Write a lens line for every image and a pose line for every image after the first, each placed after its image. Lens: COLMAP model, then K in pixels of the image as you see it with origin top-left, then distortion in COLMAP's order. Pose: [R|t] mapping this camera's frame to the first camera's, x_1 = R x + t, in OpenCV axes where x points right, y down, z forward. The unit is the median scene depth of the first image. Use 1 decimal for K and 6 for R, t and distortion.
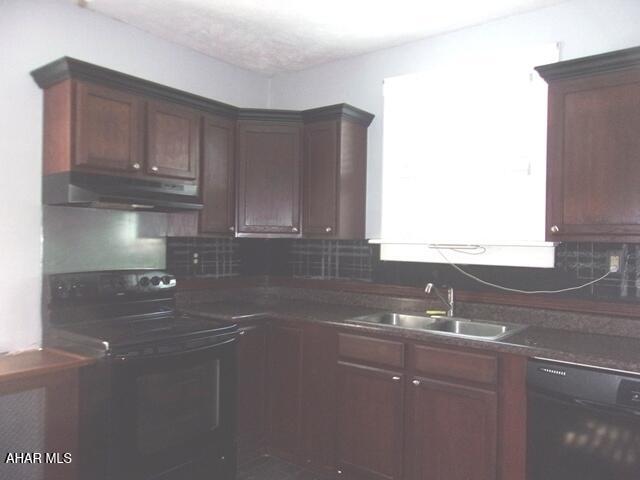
lens RADIAL K [[499.9, 0, 320.0], [0, 499.9, 241.5], [0, 0, 1]] dist [-0.021558, 0.033366]
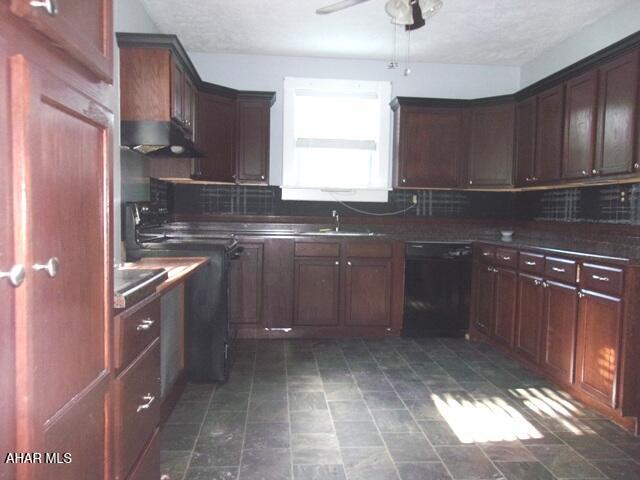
lens RADIAL K [[499.9, 0, 319.0], [0, 499.9, 238.5], [0, 0, 1]] dist [-0.021558, 0.033366]
pose [[0.741242, -0.036916, 0.670222, -0.803438], [-0.004898, 0.998162, 0.060396, 0.062747], [-0.671220, -0.048051, 0.739700, -0.184505]]
